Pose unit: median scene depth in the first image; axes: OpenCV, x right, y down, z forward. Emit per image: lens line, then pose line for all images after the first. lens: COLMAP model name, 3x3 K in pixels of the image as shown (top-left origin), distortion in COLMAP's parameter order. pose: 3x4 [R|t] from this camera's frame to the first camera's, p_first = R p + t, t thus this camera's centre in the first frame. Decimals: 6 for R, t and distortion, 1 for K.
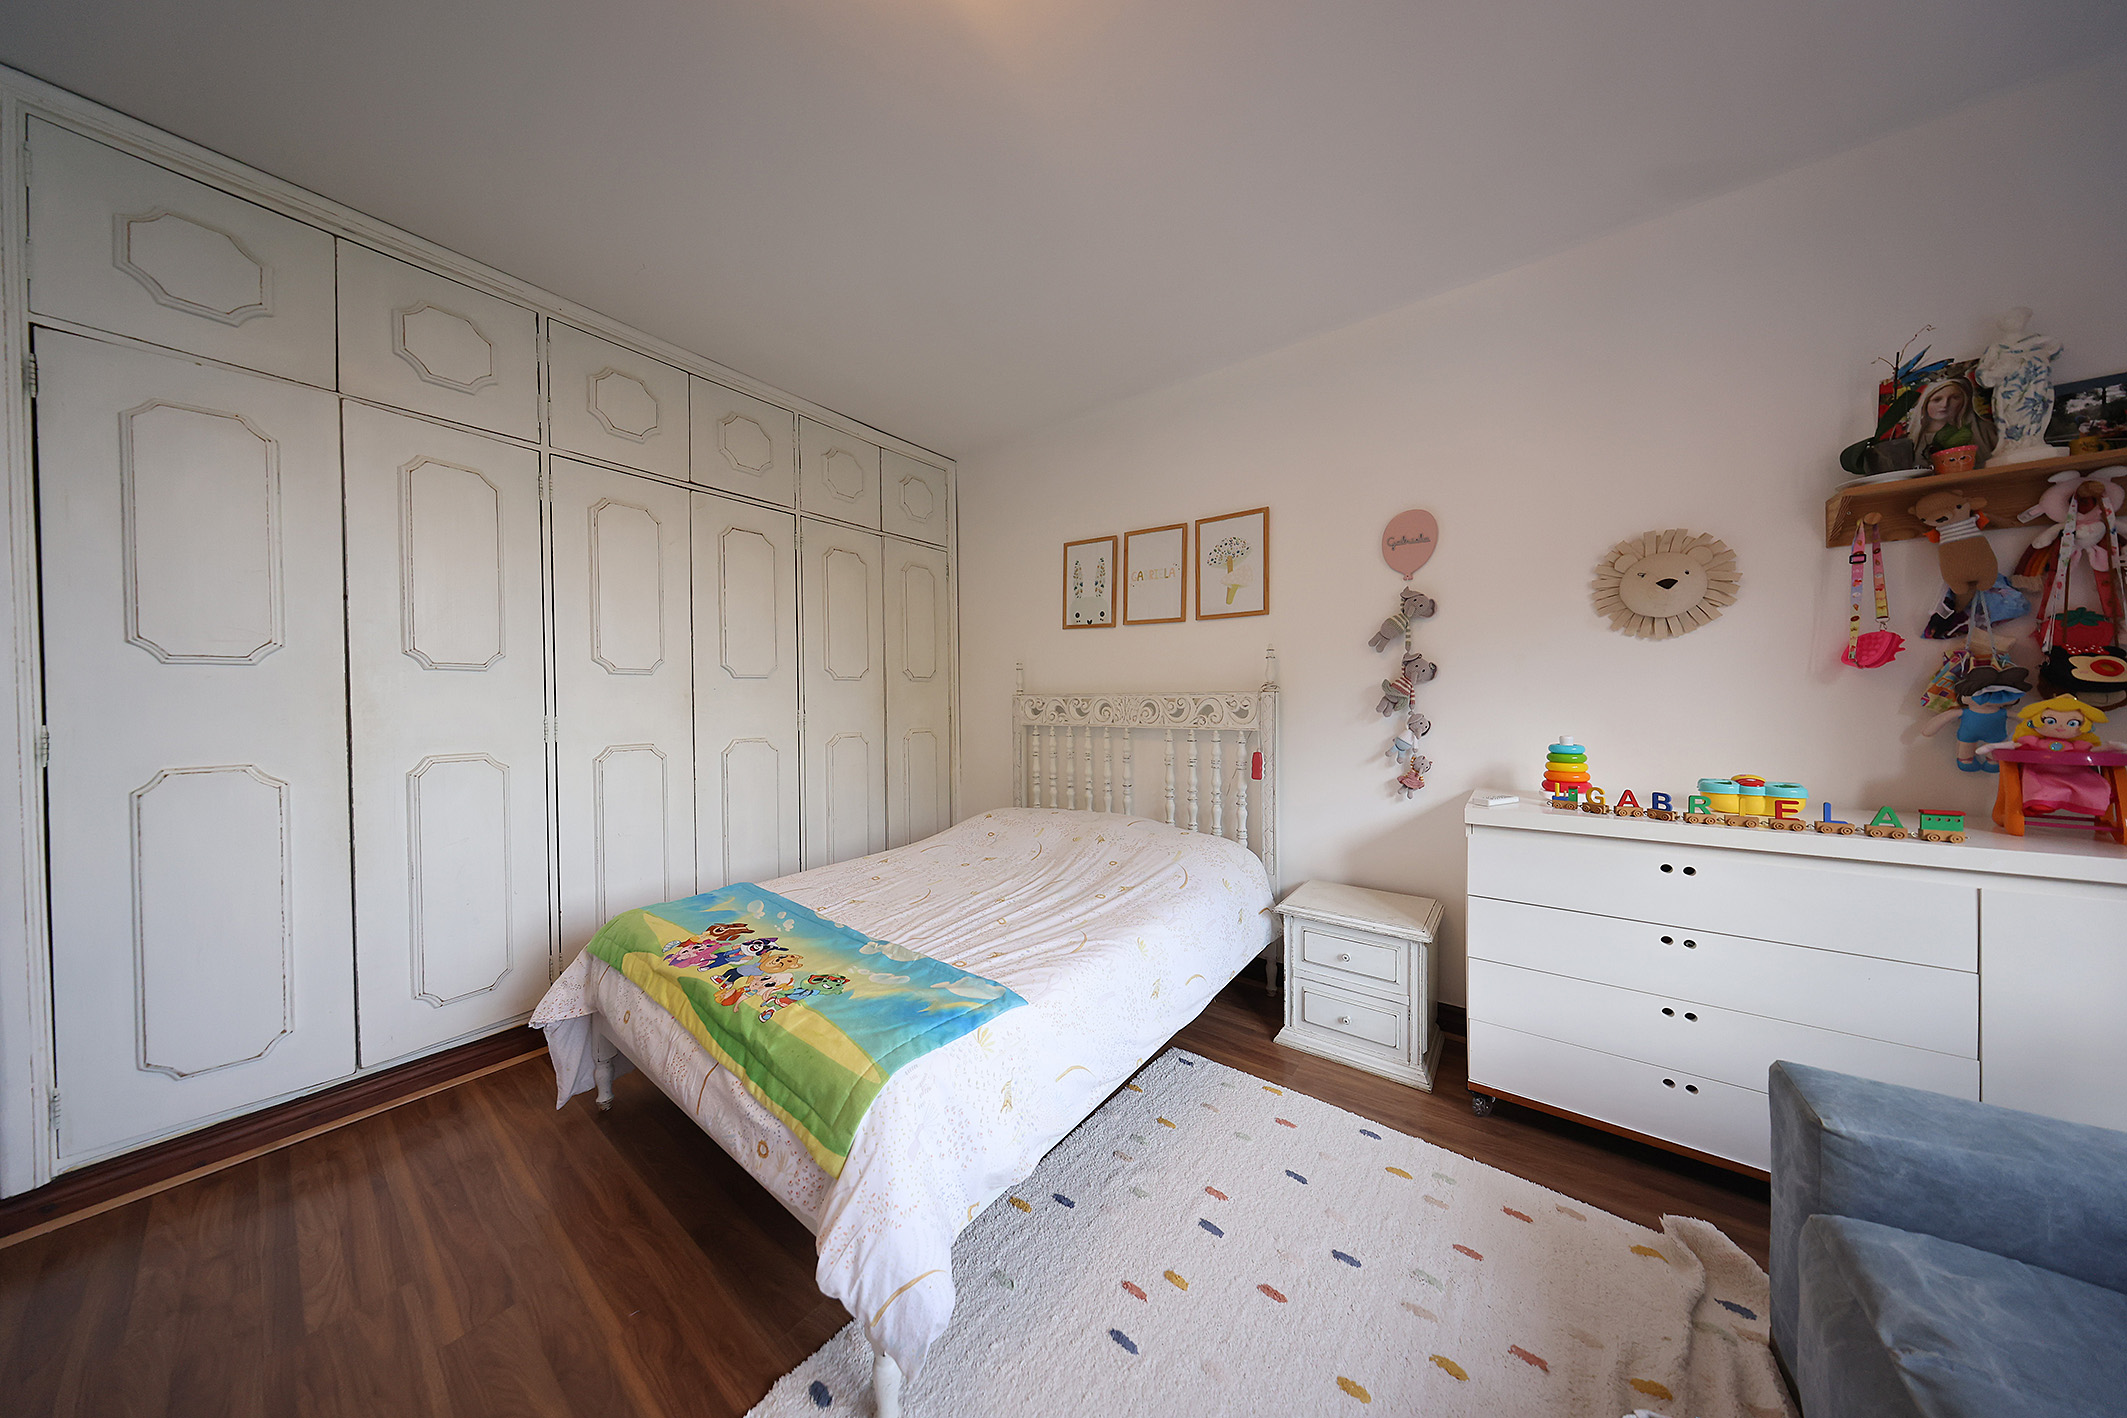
lens RADIAL K [[615.9, 0, 1070.2], [0, 615.9, 704.7], [0, 0, 1]] dist [0.001645, 0.000015]
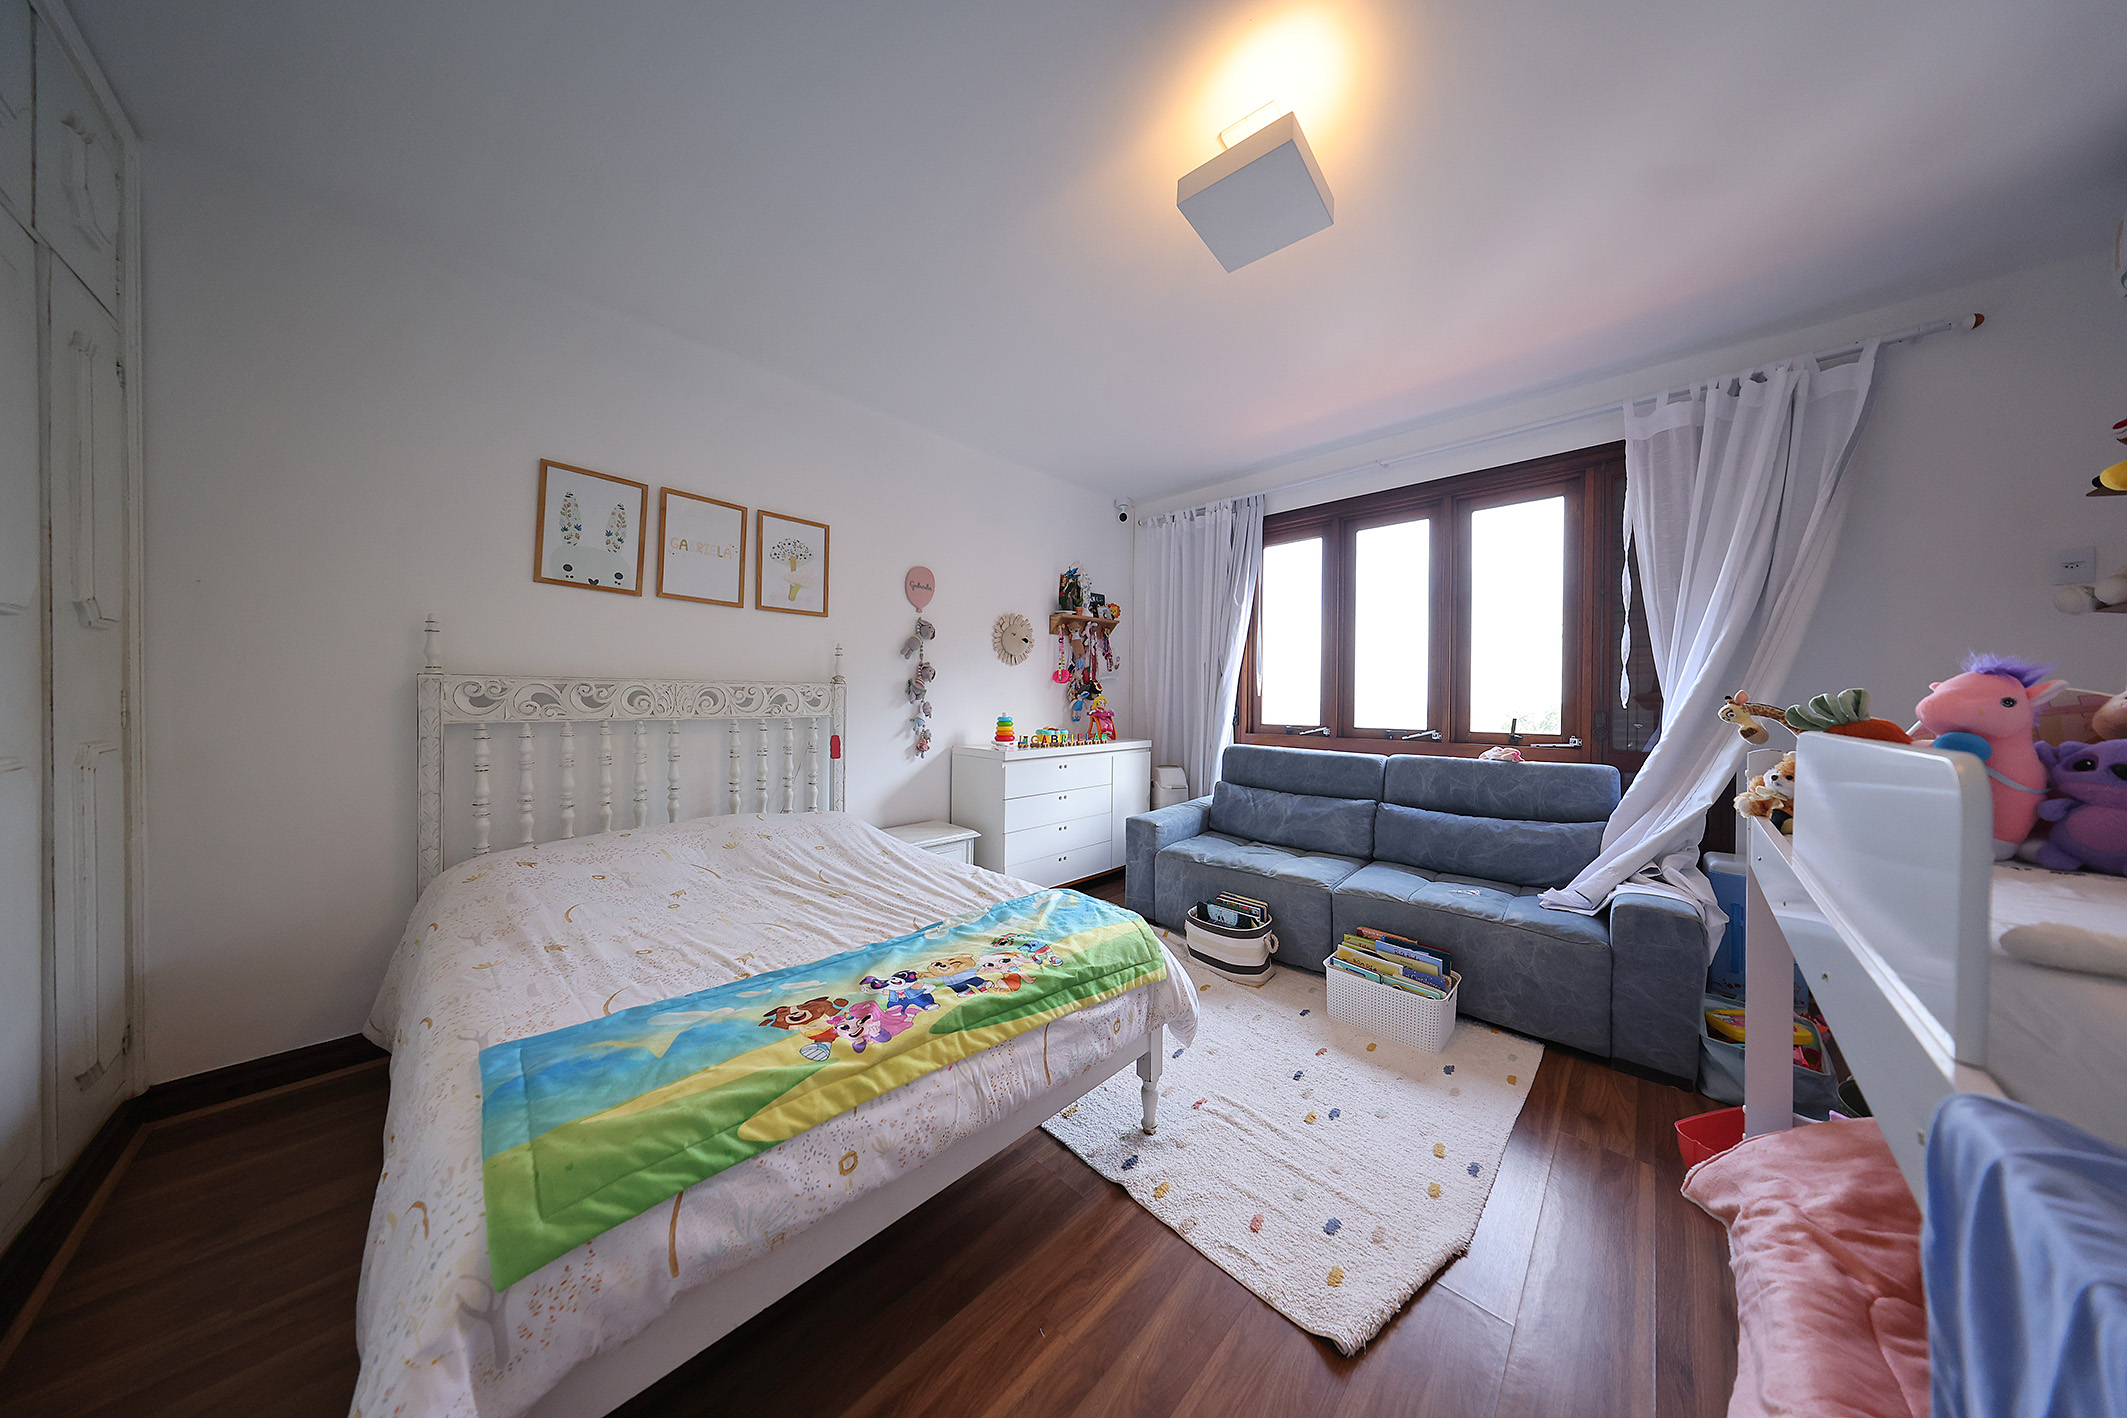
lens RADIAL K [[615.9, 0, 1070.2], [0, 615.9, 704.7], [0, 0, 1]] dist [0.001645, 0.000015]
pose [[0.112663, -0.002397, 0.993630, -0.784588], [-0.000691, 0.999997, 0.002491, 0.015600], [-0.993633, -0.000967, 0.112661, 0.412335]]
